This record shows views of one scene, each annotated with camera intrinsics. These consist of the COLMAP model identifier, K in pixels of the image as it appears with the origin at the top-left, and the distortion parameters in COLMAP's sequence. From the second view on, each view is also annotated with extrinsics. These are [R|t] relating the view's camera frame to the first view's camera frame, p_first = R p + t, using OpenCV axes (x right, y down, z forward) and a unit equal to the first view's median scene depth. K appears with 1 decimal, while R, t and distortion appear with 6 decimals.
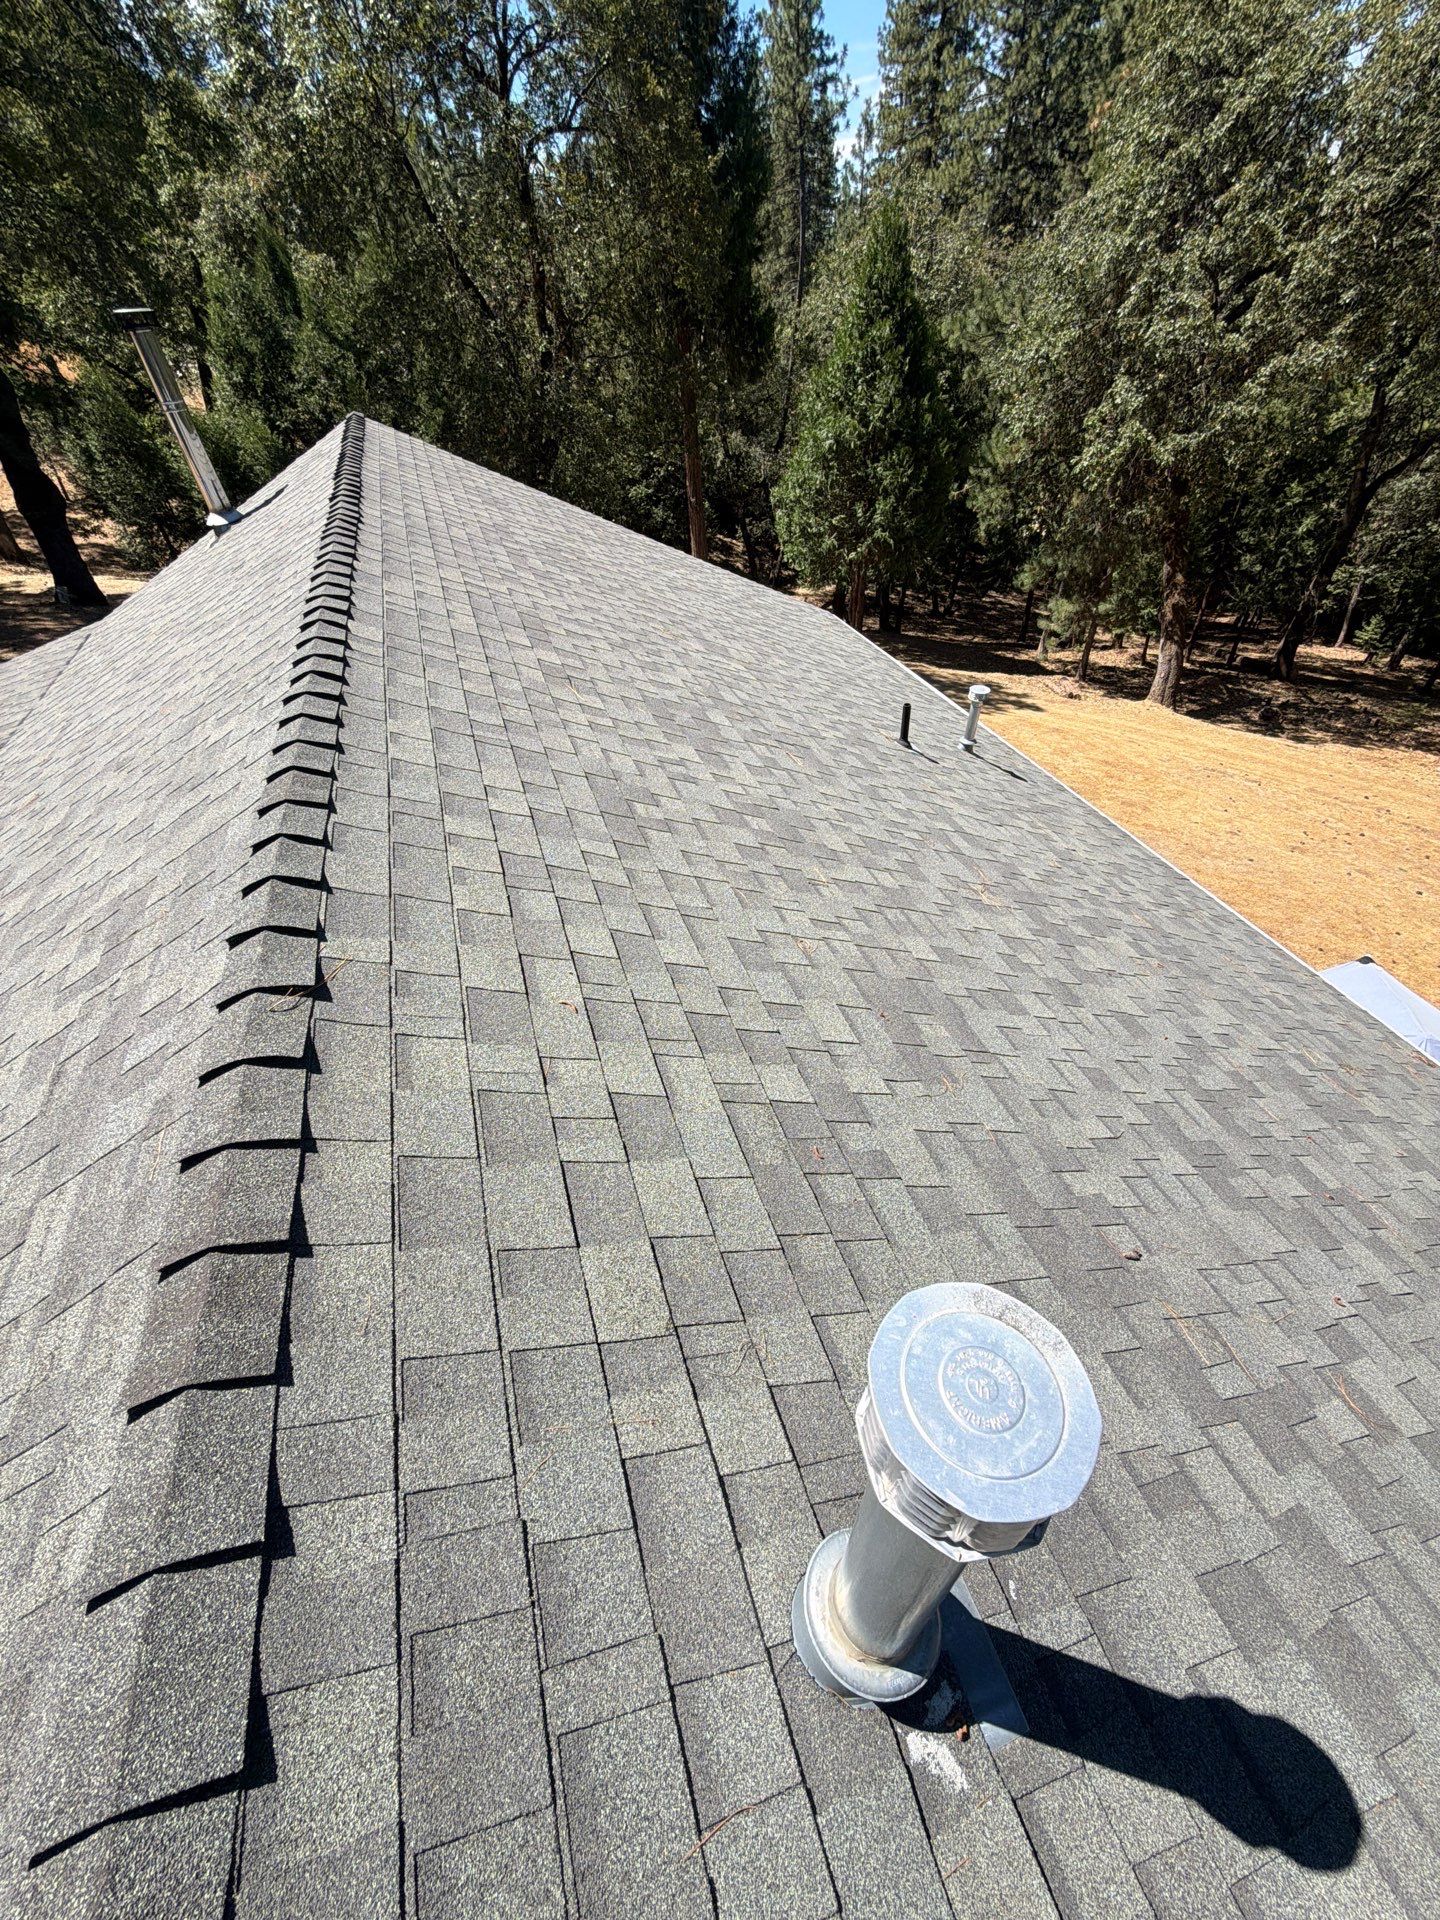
lens RADIAL K [[768.1, 0, 722.3], [0, 768.1, 963.8], [0, 0, 1]] dist [0.000094, 0.000217]
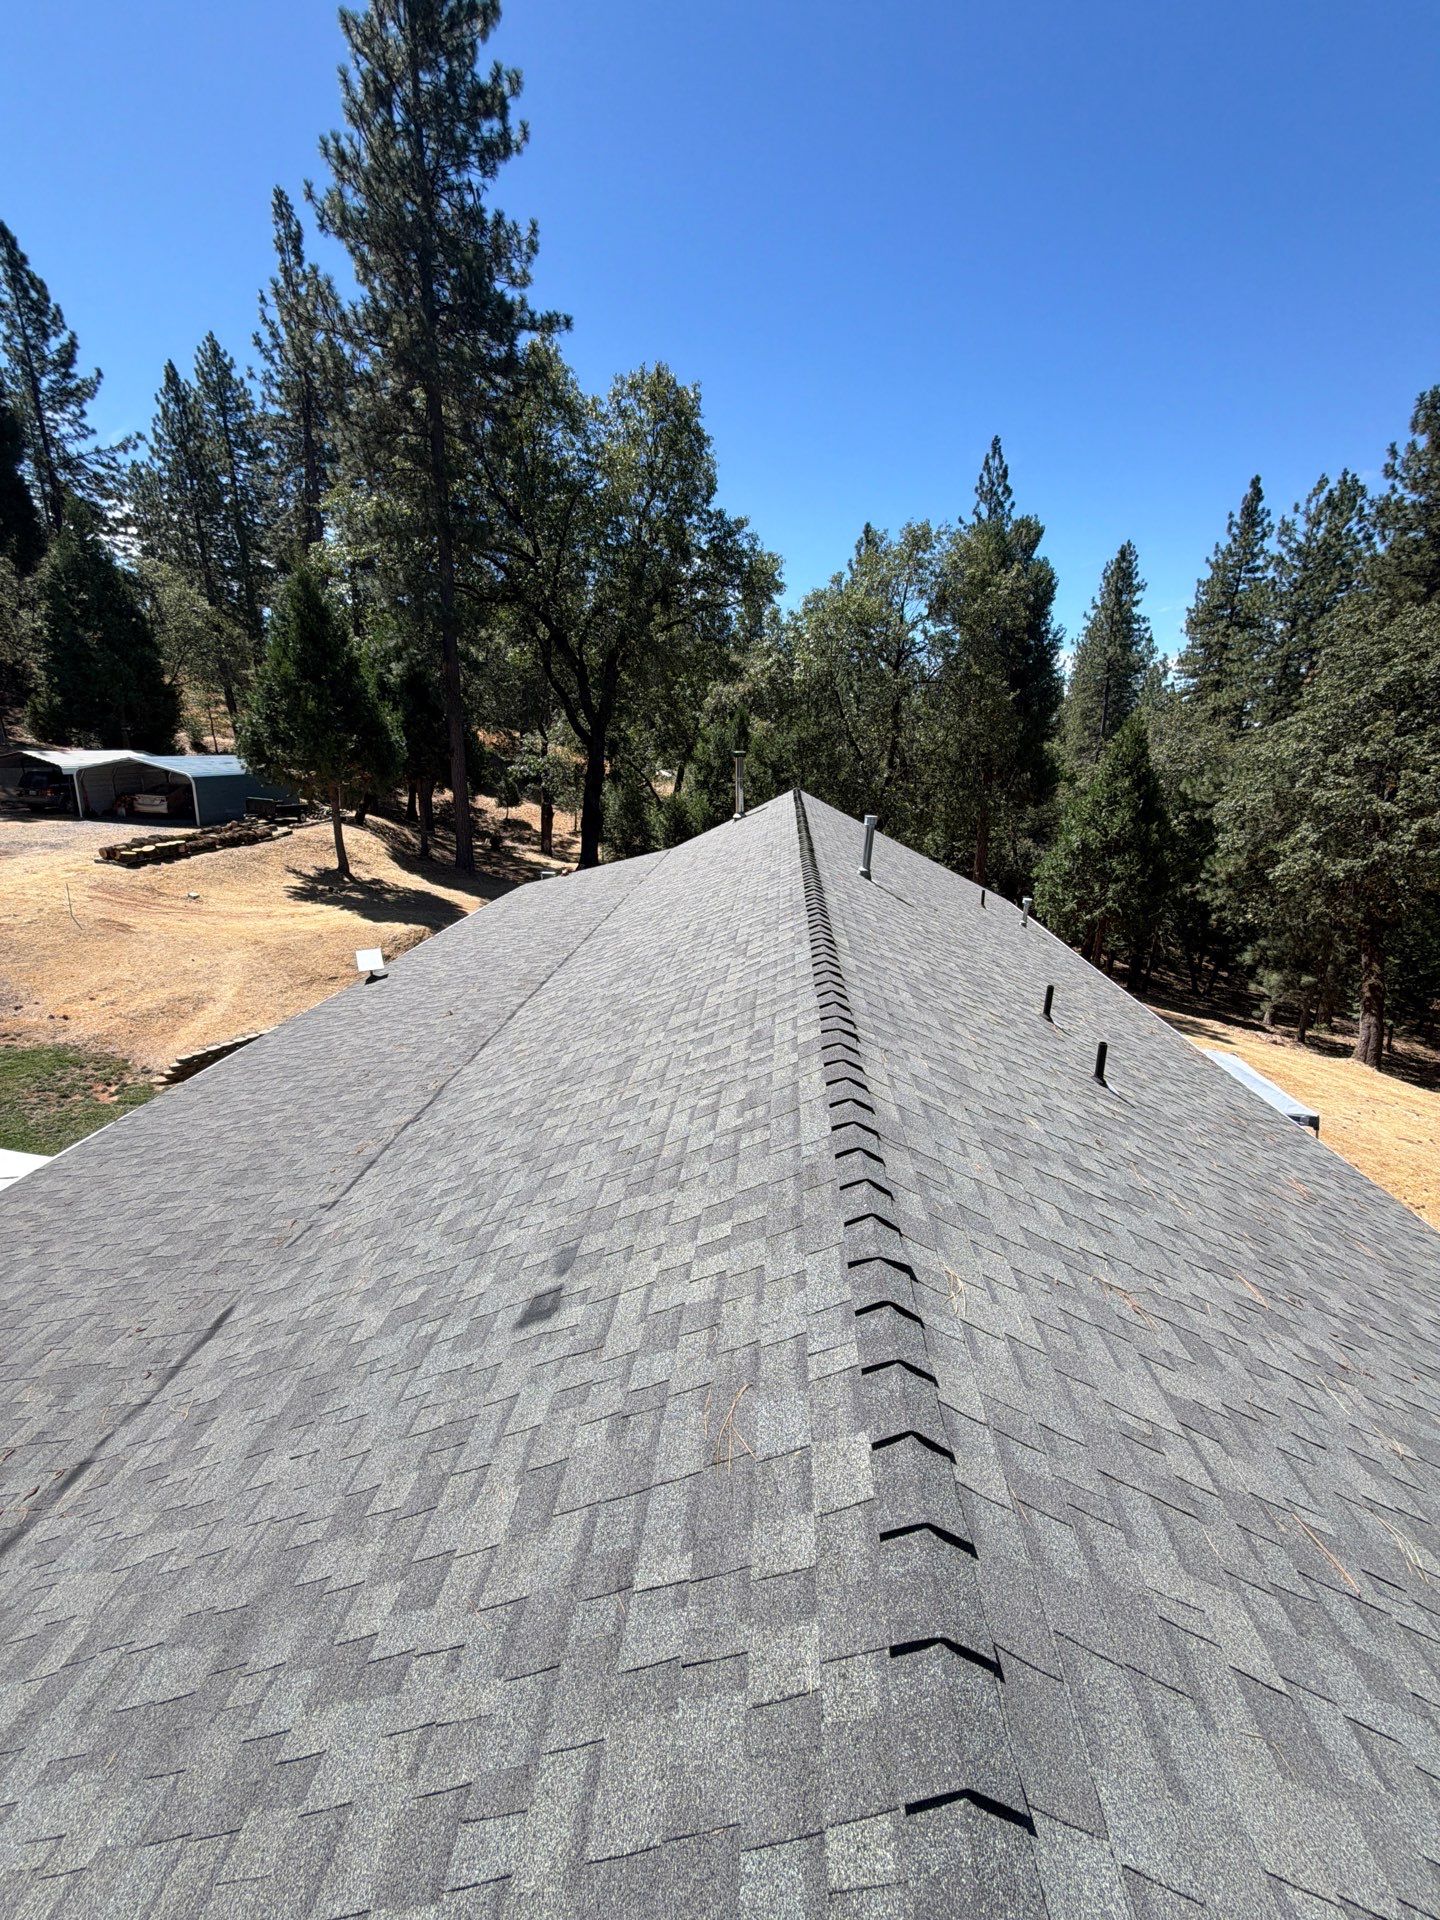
lens RADIAL K [[776.4, 0, 715.7], [0, 776.4, 965.0], [0, 0, 1]] dist [0.002614, 0.000744]
pose [[0.916362, 0.161510, -0.366328, 0.117298], [-0.302211, 0.879199, -0.368345, 0.319519], [0.262584, 0.448245, 0.854474, -0.385834]]
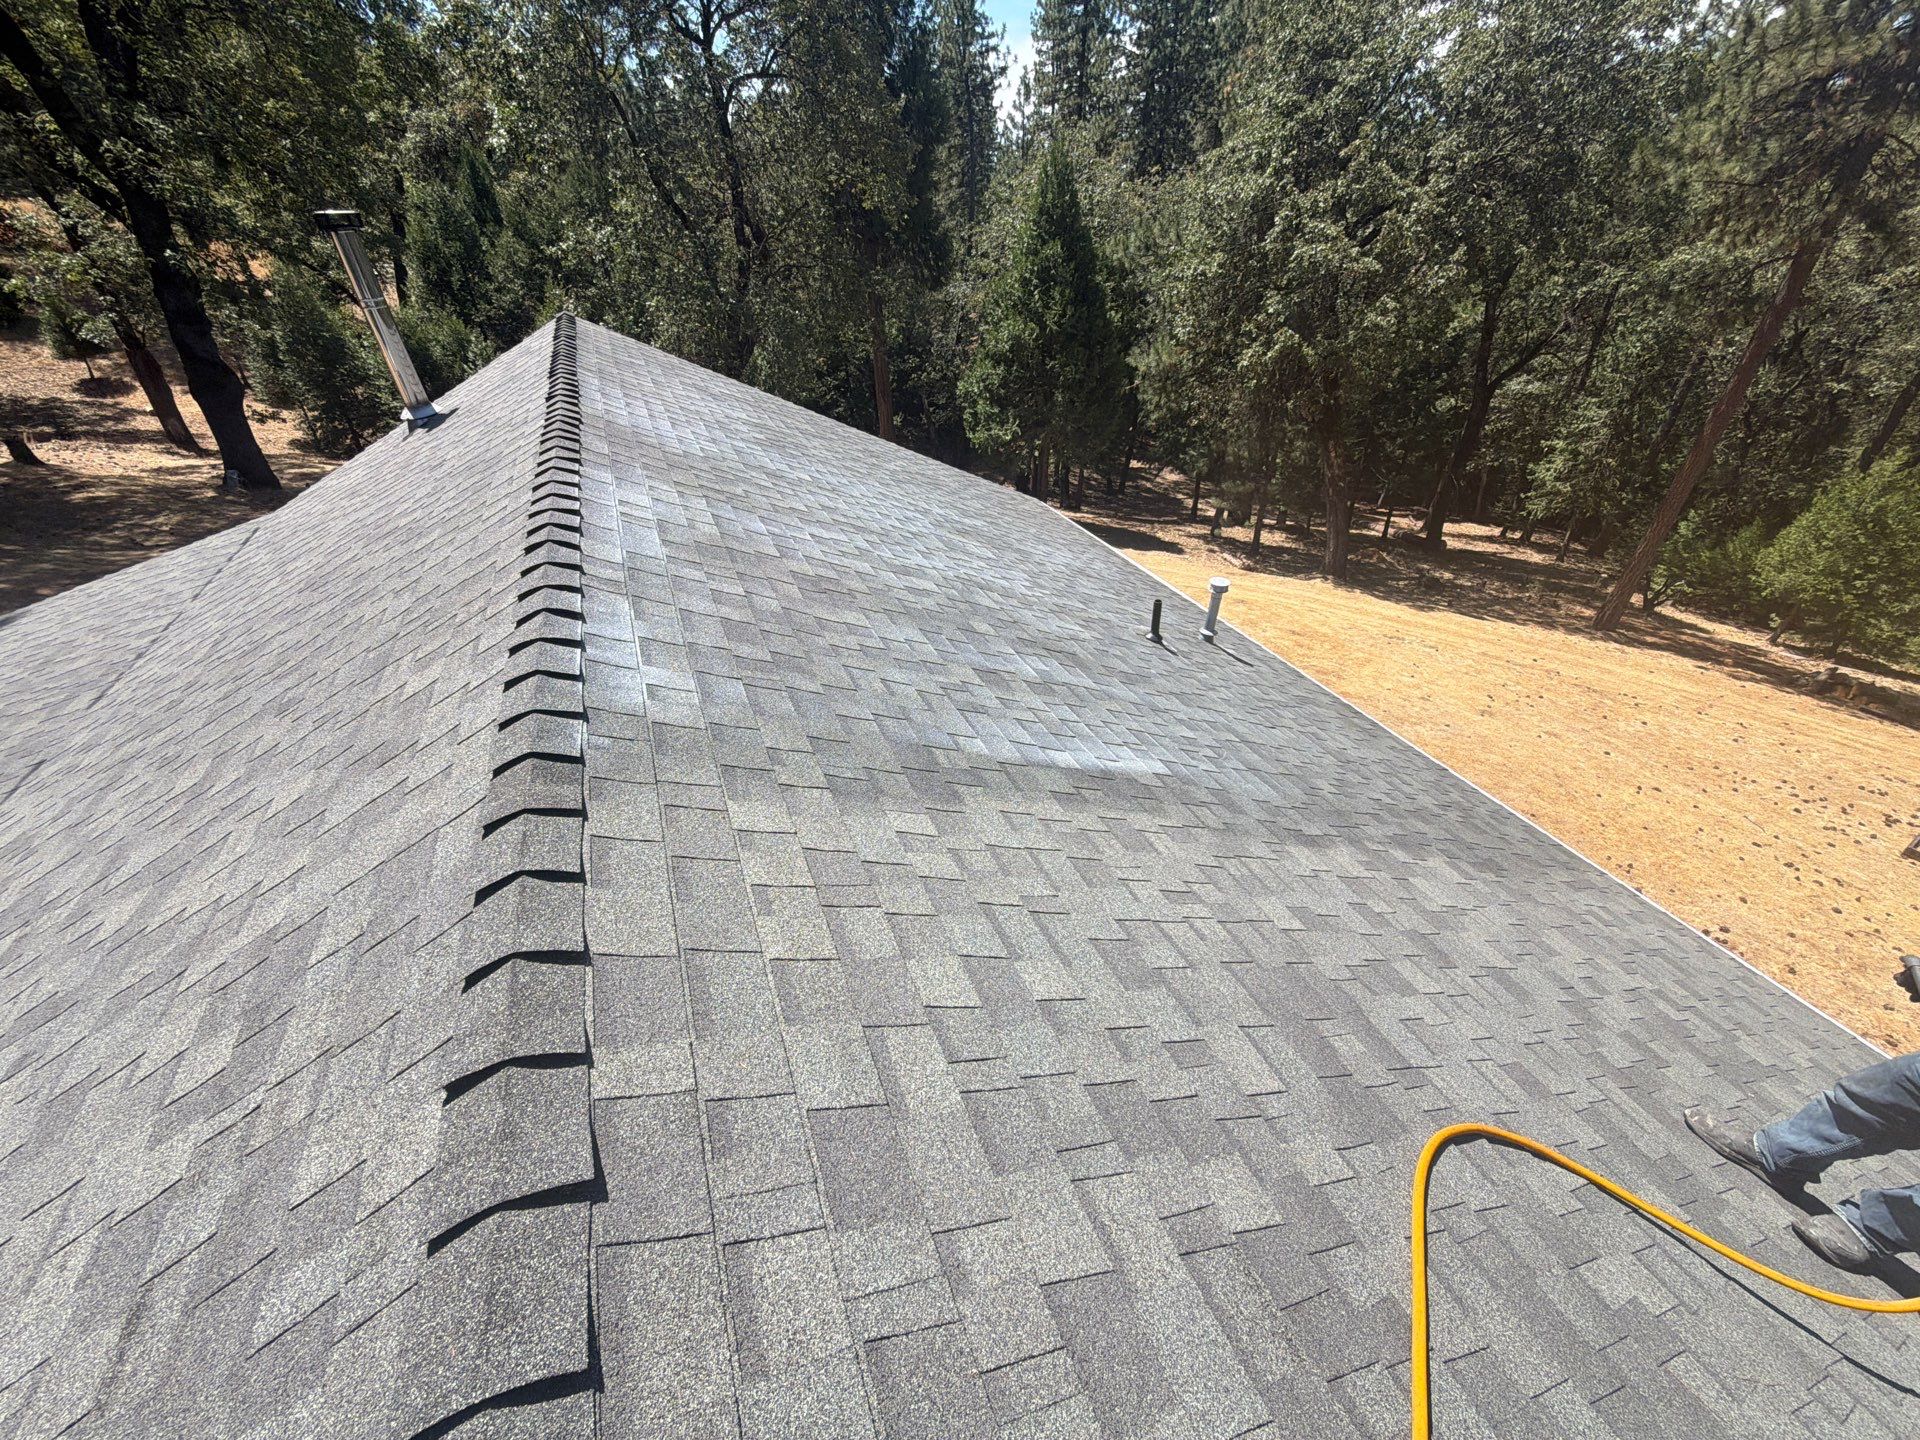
lens RADIAL K [[769.5, 0, 965.4], [0, 769.5, 720.3], [0, 0, 1]] dist [-0.000350, 0.000378]
pose [[0.996938, -0.024741, 0.074176, -0.019619], [0.034720, 0.990044, -0.136408, -0.017526], [-0.070063, 0.138566, 0.987872, 0.022986]]
